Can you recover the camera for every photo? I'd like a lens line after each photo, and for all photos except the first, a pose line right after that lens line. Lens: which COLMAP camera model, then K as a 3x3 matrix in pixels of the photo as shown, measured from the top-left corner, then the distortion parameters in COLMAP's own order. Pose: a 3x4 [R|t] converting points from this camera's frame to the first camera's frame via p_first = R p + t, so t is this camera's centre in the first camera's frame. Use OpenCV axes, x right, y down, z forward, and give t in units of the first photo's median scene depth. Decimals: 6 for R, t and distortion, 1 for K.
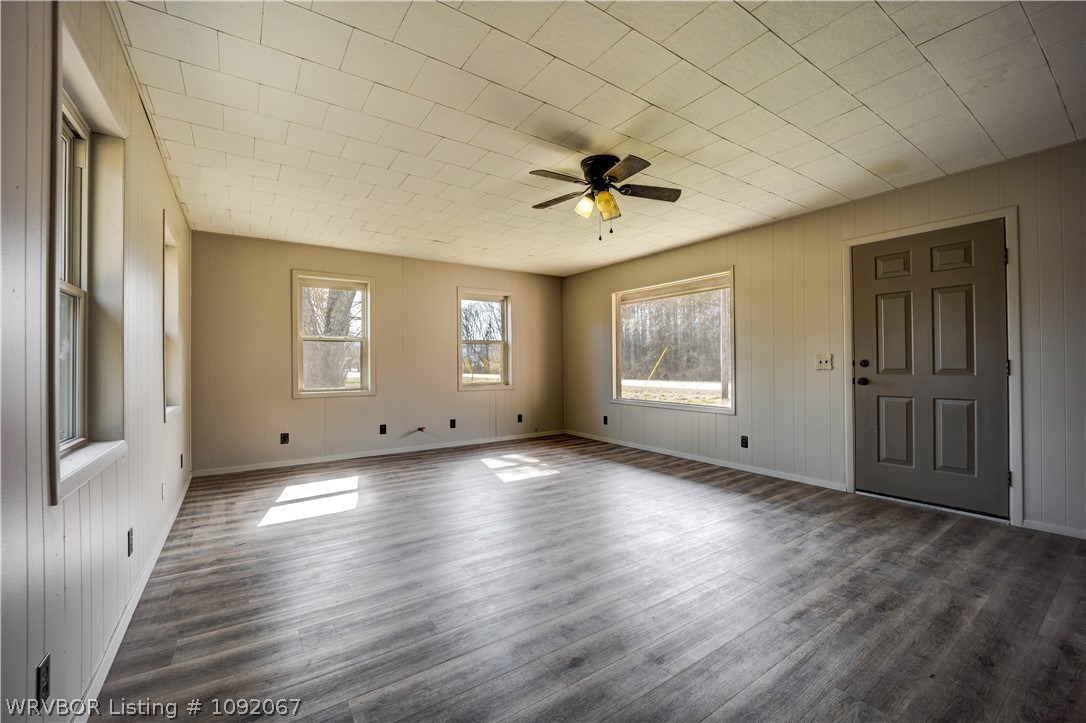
lens RADIAL K [[437.0, 0, 540.1], [0, 437.0, 362.7], [0, 0, 1]] dist [-0.015466, 0.000030]
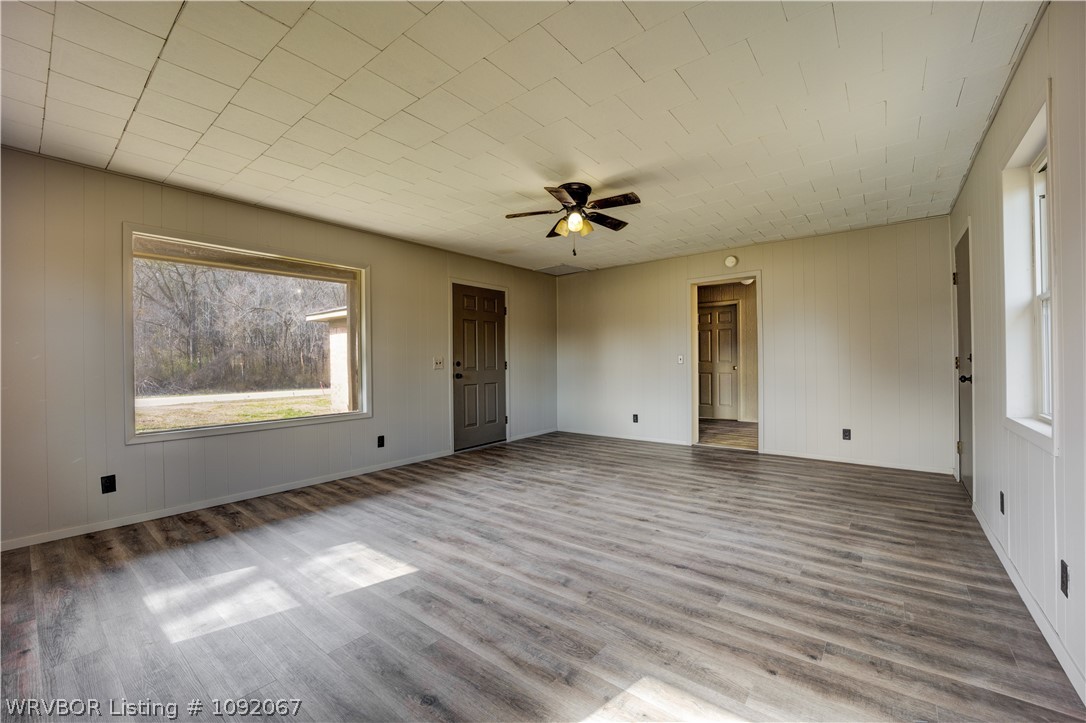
lens RADIAL K [[437.0, 0, 544.4], [0, 437.0, 361.8], [0, 0, 1]] dist [-0.015466, 0.000030]
pose [[-0.295524, 0.009515, 0.955288, -0.752362], [0.010760, 0.999920, -0.006631, 0.007238], [-0.955275, 0.008319, -0.295603, 1.131274]]
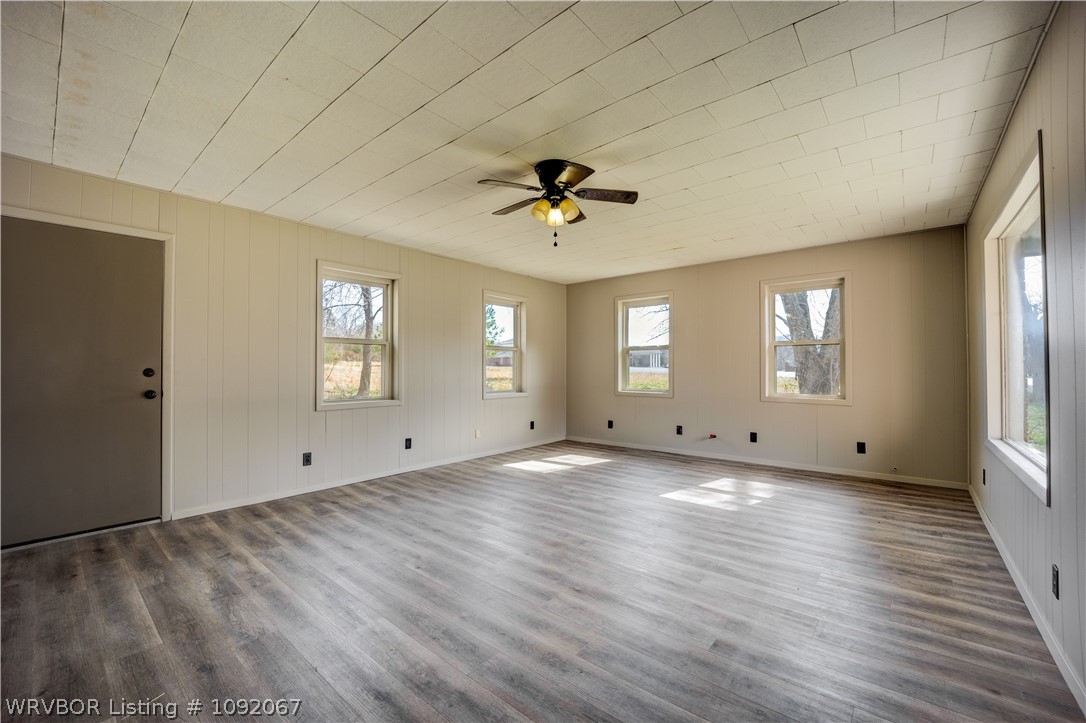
lens RADIAL K [[437.0, 0, 544.1], [0, 437.0, 360.3], [0, 0, 1]] dist [-0.015466, 0.000030]
pose [[0.268363, -0.012081, -0.963242, 0.854173], [0.001362, 0.999925, -0.012161, -0.009419], [0.963317, 0.001952, 0.268359, 0.565745]]
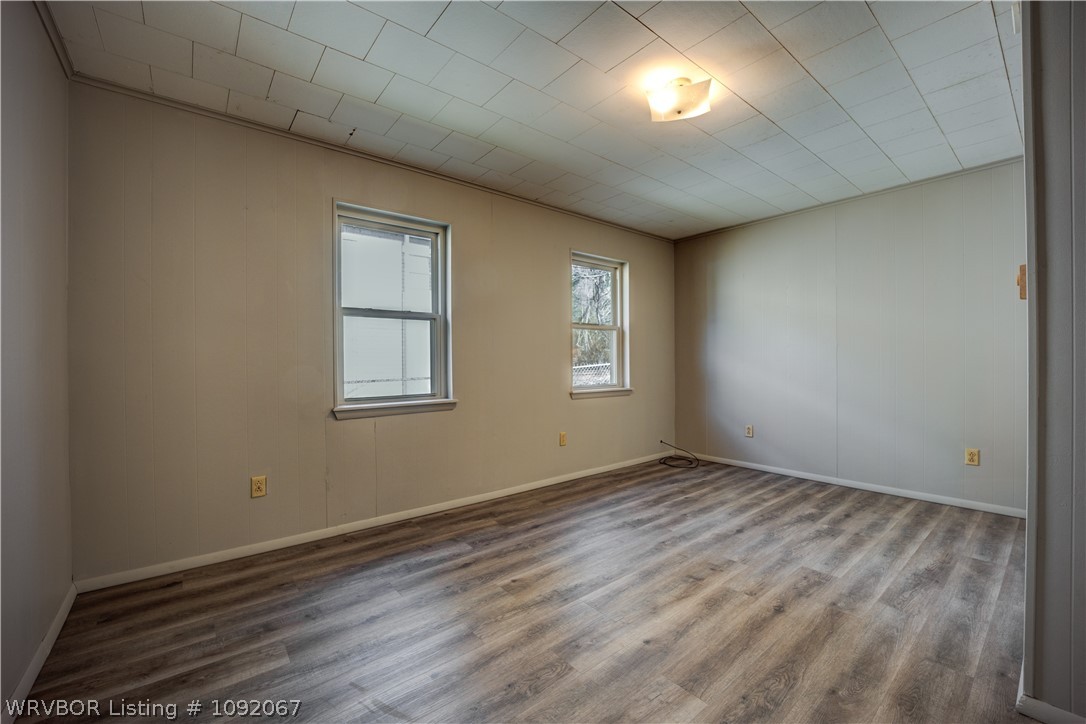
lens RADIAL K [[437.0, 0, 545.2], [0, 437.0, 360.7], [0, 0, 1]] dist [-0.015466, 0.000030]
pose [[-0.996351, 0.008422, -0.084937, 0.309669], [0.007865, 0.999945, 0.006887, 0.000192], [0.084991, 0.006193, -0.996362, 1.201007]]
